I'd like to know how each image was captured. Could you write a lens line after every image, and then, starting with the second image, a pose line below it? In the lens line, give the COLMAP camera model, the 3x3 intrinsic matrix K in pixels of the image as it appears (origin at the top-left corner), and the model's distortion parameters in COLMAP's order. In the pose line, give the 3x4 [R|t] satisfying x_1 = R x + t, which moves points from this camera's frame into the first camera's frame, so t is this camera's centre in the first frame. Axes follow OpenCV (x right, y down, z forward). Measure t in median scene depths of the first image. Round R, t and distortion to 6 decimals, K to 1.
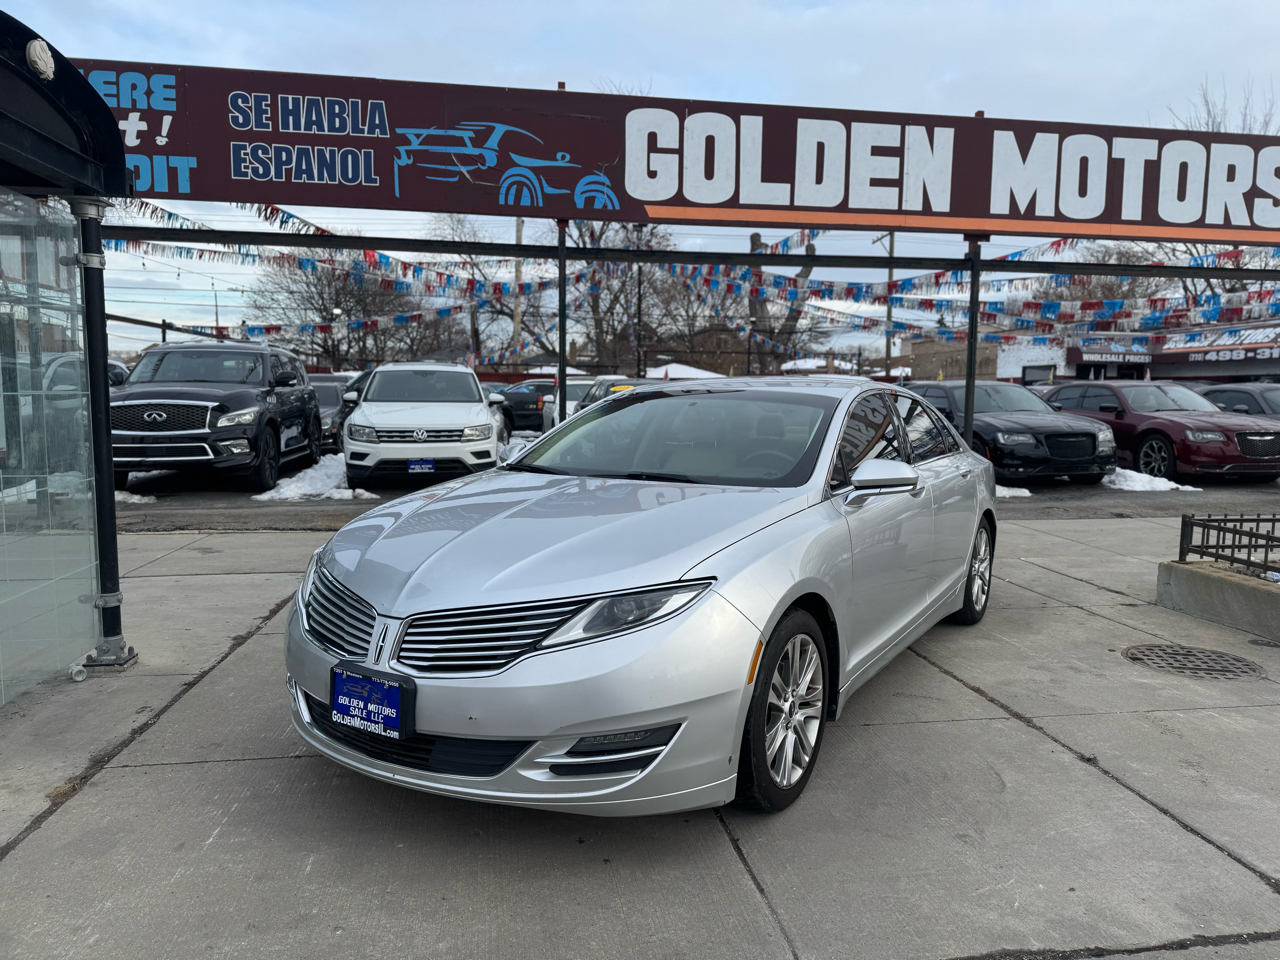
lens RADIAL K [[890.1, 0, 645.8], [0, 890.1, 507.4], [0, 0, 1]] dist [0.040864, -0.049365]
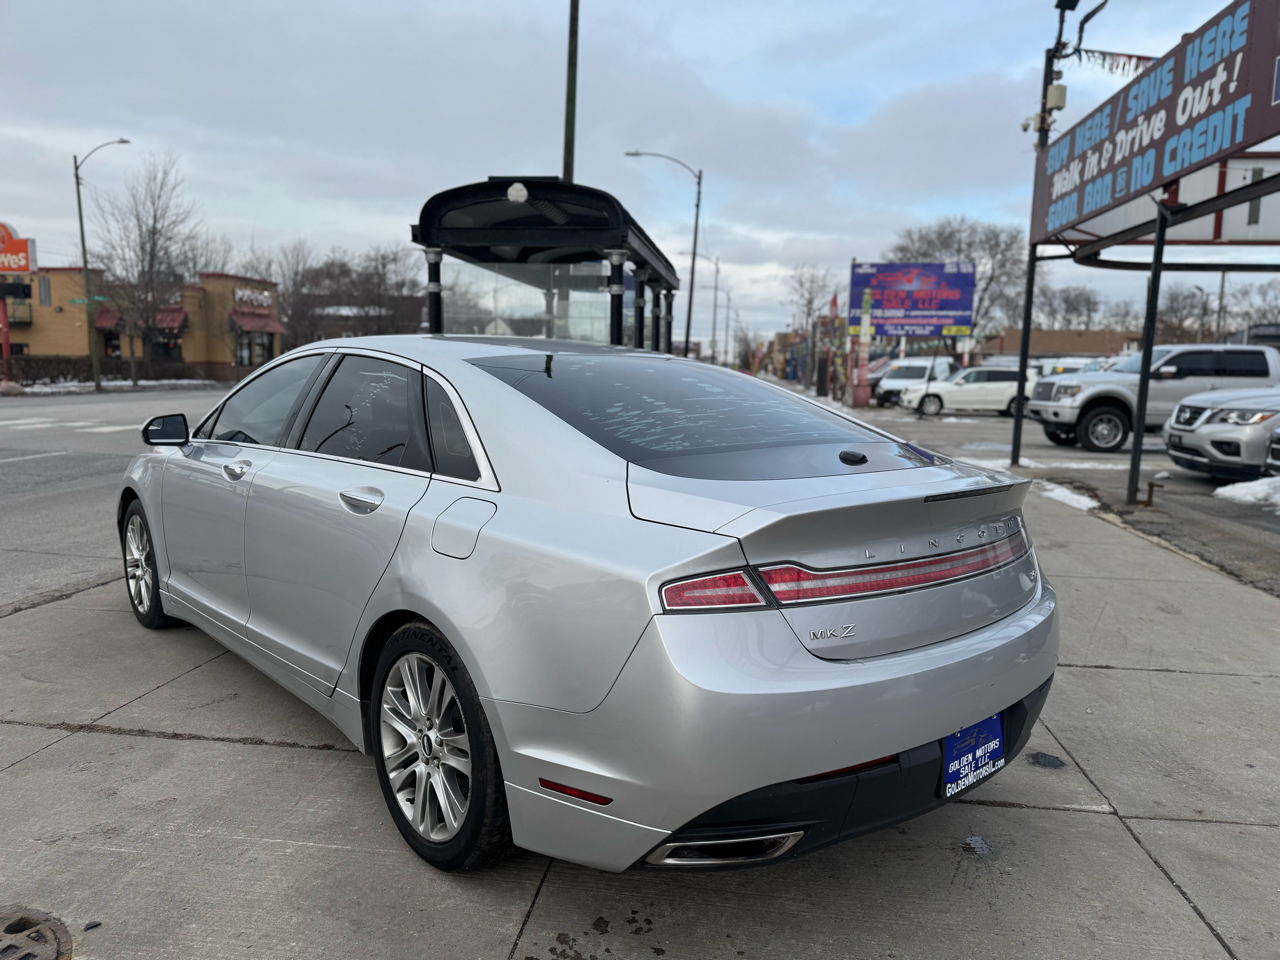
lens RADIAL K [[895.1, 0, 647.6], [0, 895.1, 500.6], [0, 0, 1]] dist [0.018467, -0.017033]
pose [[-0.271147, 0.122915, -0.954658, 0.459253], [-0.141725, 0.975905, 0.165904, -0.084535], [0.952047, 0.180283, -0.247193, 0.726618]]
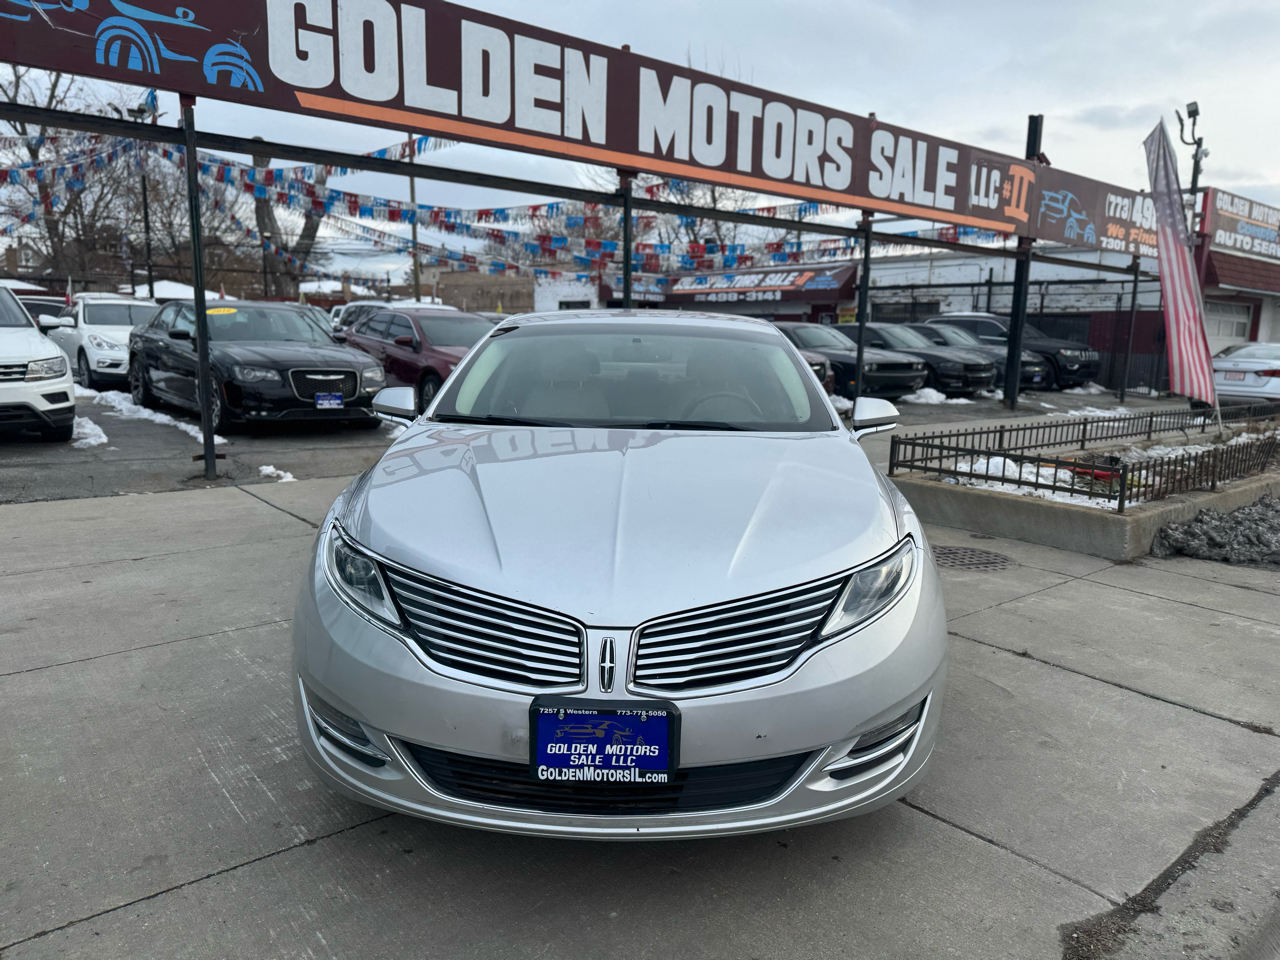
lens RADIAL K [[883.8, 0, 641.5], [0, 883.8, 507.6], [0, 0, 1]] dist [0.070808, -0.090962]
pose [[0.859892, -0.088975, 0.502663, -0.186202], [0.049726, 0.994610, 0.090989, -0.013370], [-0.508049, -0.053245, 0.859681, 0.103053]]
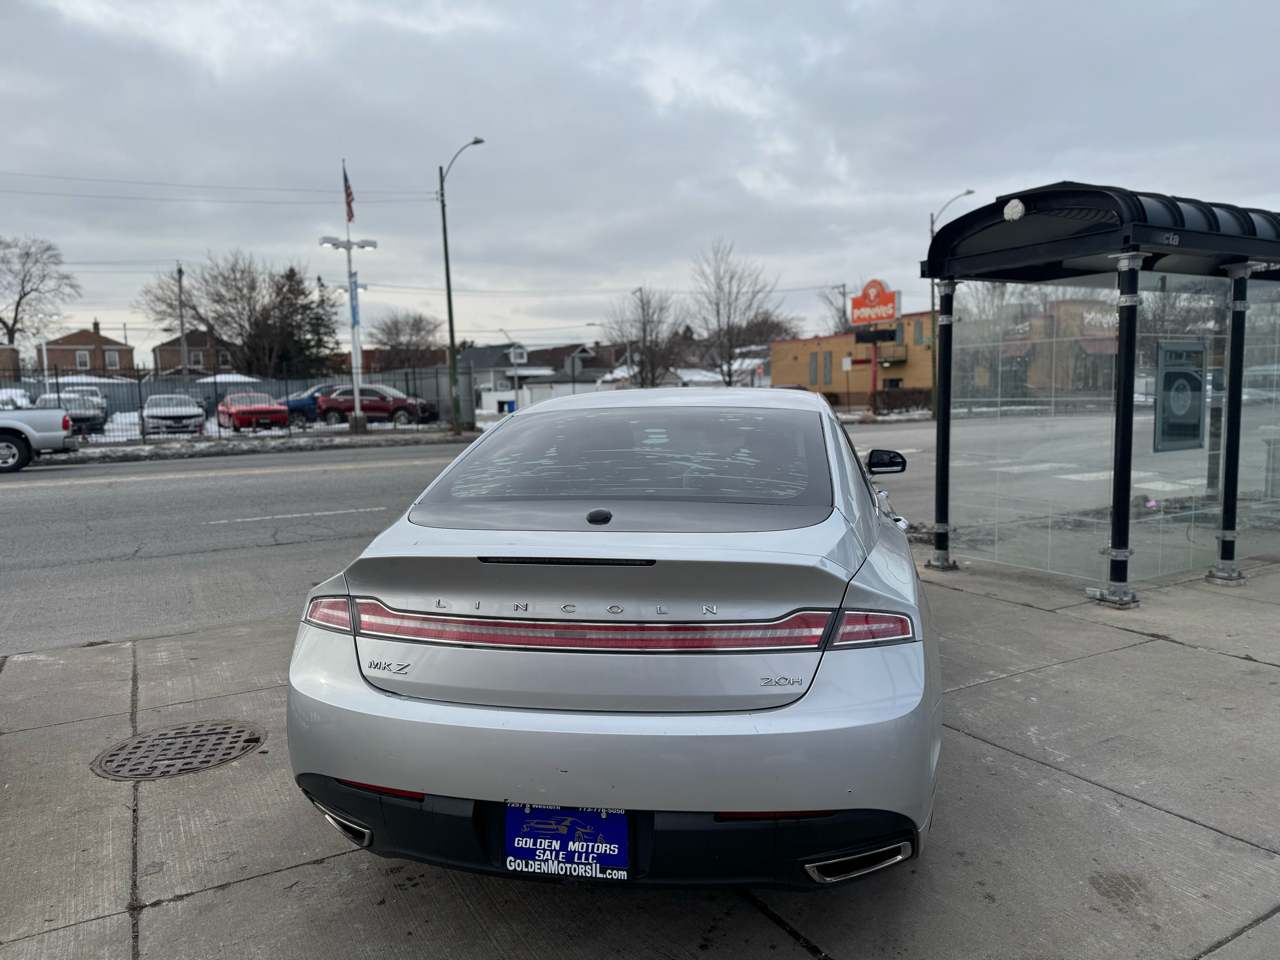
lens RADIAL K [[883.8, 0, 641.5], [0, 883.8, 507.6], [0, 0, 1]] dist [0.070808, -0.090962]
pose [[-0.927750, 0.054770, -0.369161, 0.268552], [-0.036696, 0.970992, 0.236281, -0.126294], [0.371393, 0.232757, -0.898828, 0.955990]]
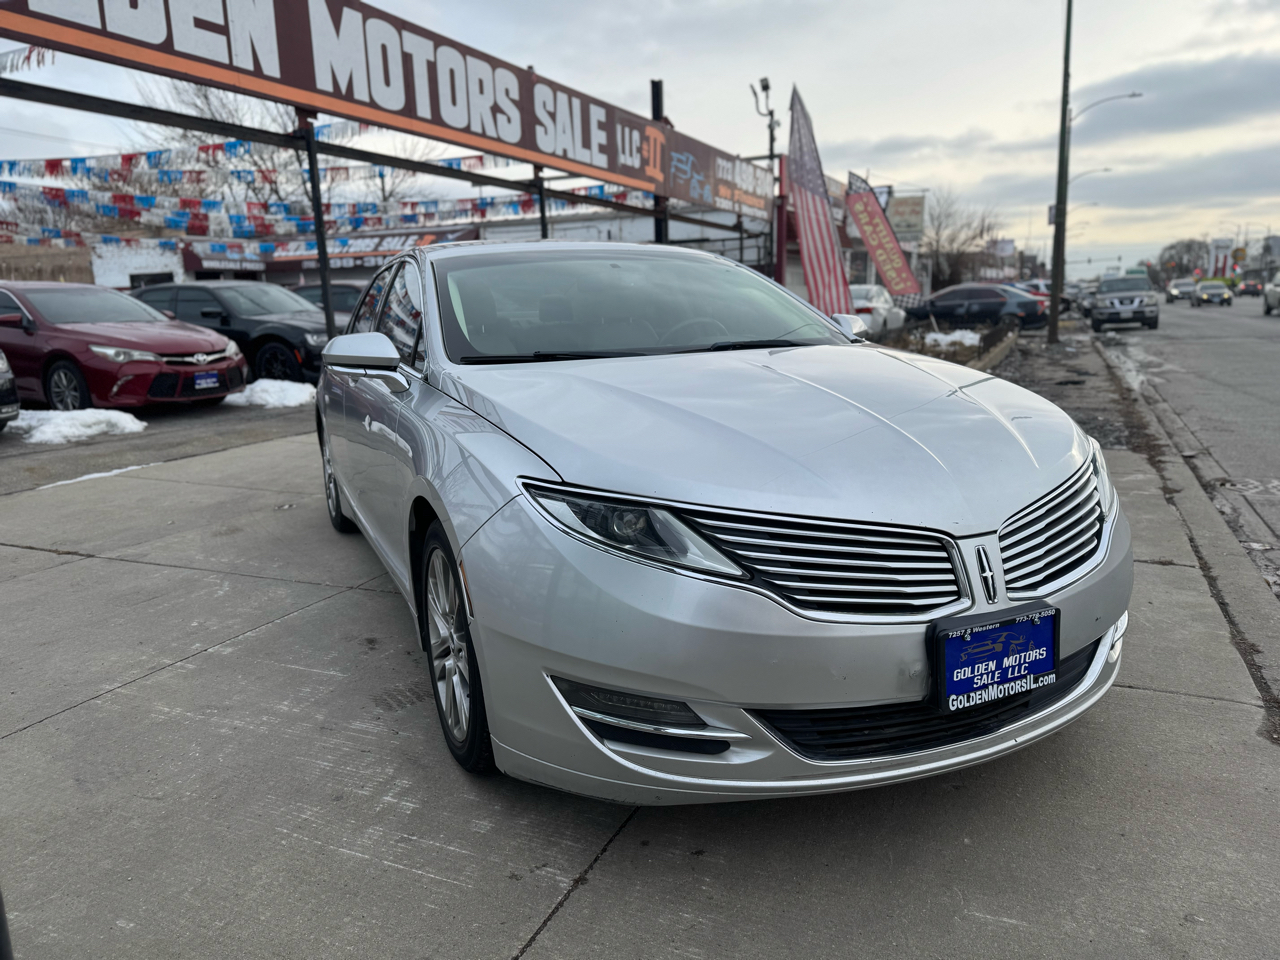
lens RADIAL K [[888.9, 0, 645.0], [0, 888.9, 500.3], [0, 0, 1]] dist [0.038694, -0.050705]
pose [[0.548289, -0.205985, 0.810524, -0.290831], [0.136603, 0.978234, 0.156200, -0.014086], [-0.825057, 0.025077, 0.564493, 0.242253]]
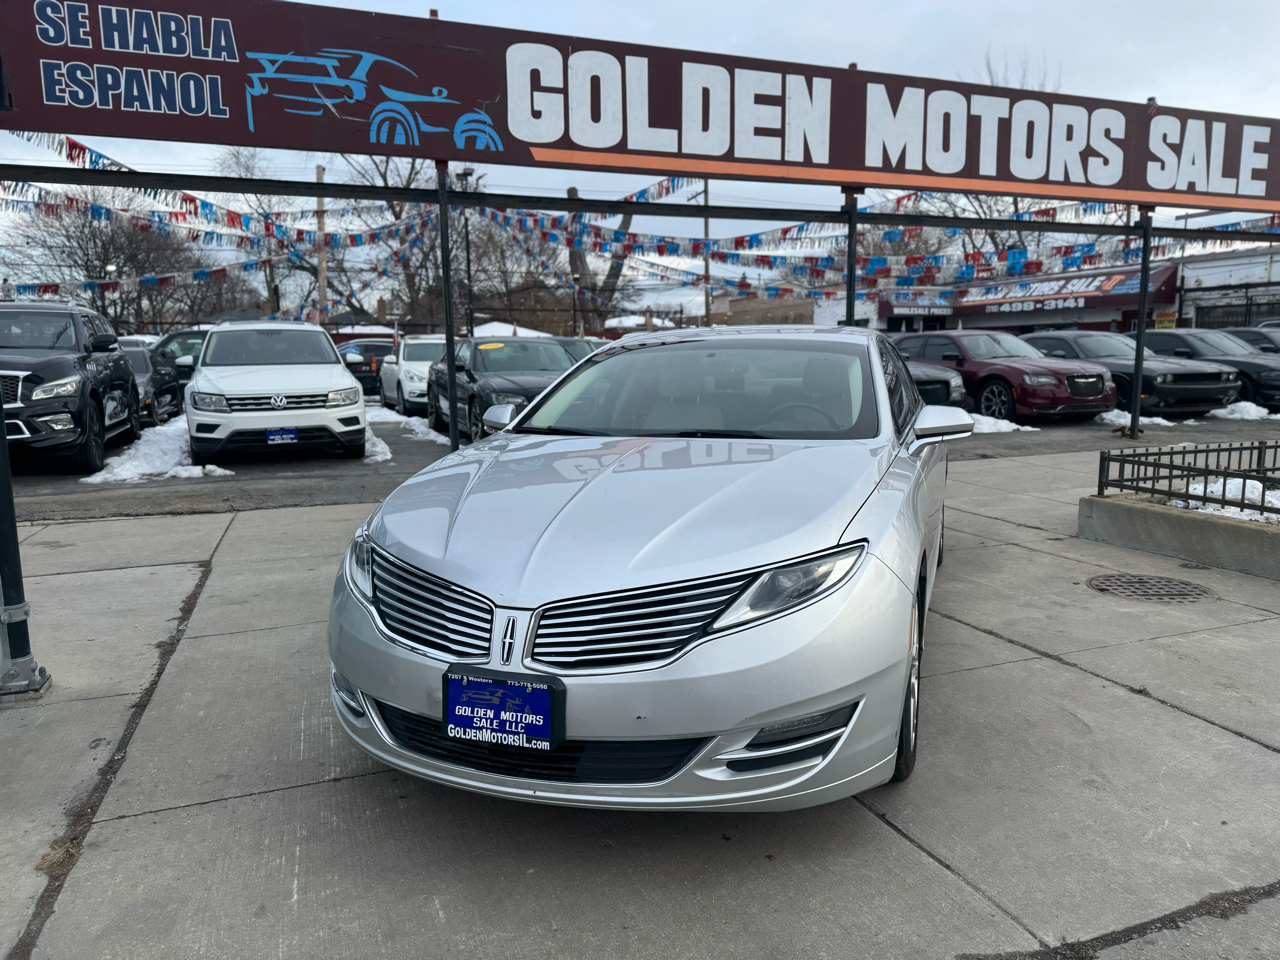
lens RADIAL K [[895.1, 0, 647.6], [0, 895.1, 500.6], [0, 0, 1]] dist [0.018467, -0.017033]
pose [[0.977468, -0.054958, 0.203804, -0.097640], [0.047364, 0.997996, 0.041953, -0.002642], [-0.205702, -0.031355, 0.978112, 0.043613]]
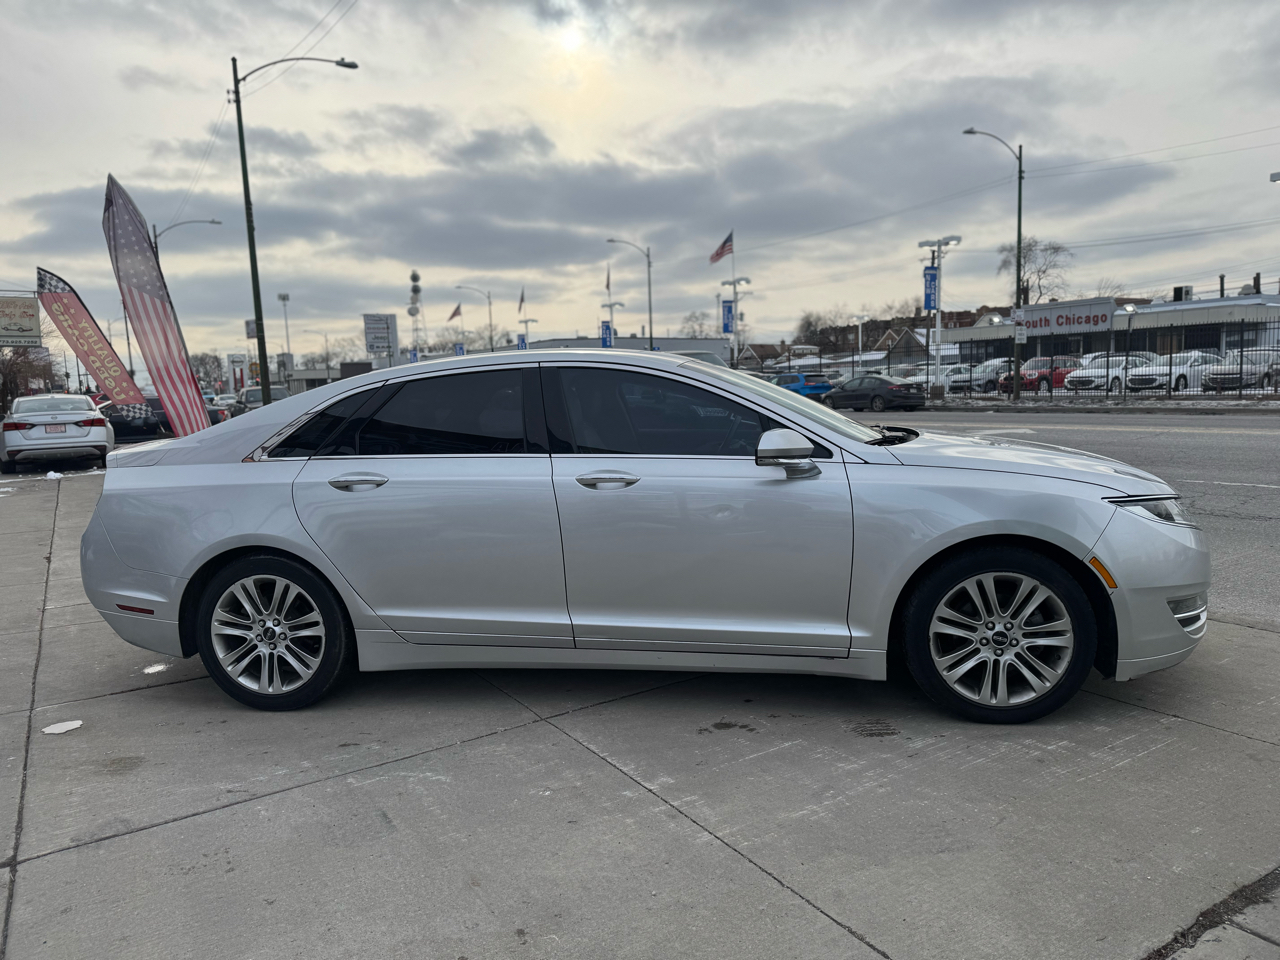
lens RADIAL K [[892.0, 0, 647.6], [0, 892.0, 504.8], [0, 0, 1]] dist [0.042787, -0.050521]
pose [[-0.404980, -0.119608, 0.906469, -0.387110], [0.142456, 0.971045, 0.191774, -0.084451], [-0.903160, 0.206797, -0.376215, 0.700747]]
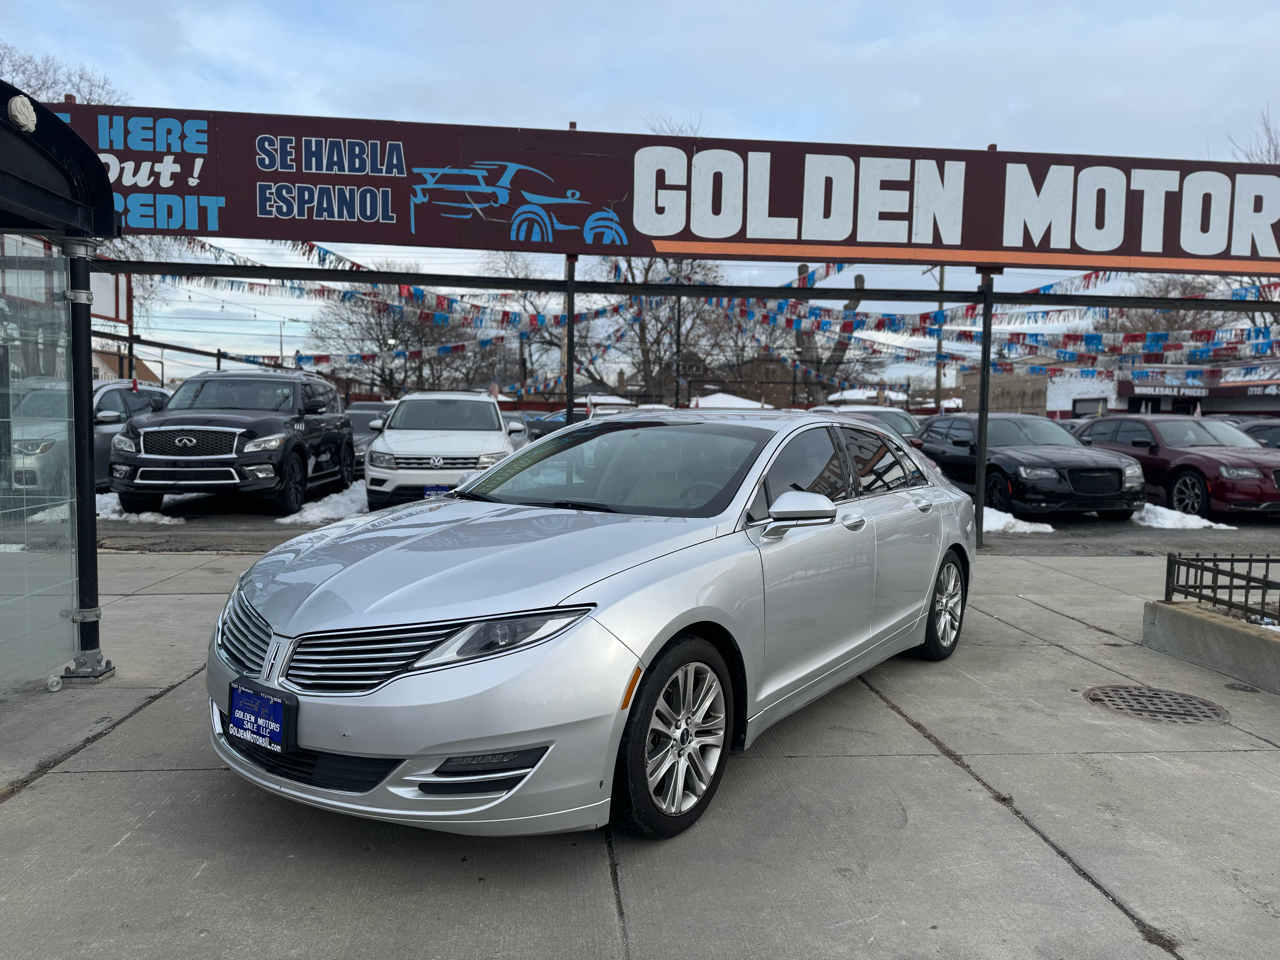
lens RADIAL K [[889.4, 0, 639.1], [0, 889.4, 508.9], [0, 0, 1]] dist [0.044642, -0.053622]
pose [[0.997688, 0.015170, -0.066251, 0.058463], [-0.017194, 0.999399, -0.030089, -0.000576], [0.065755, 0.031158, 0.997349, -0.007679]]
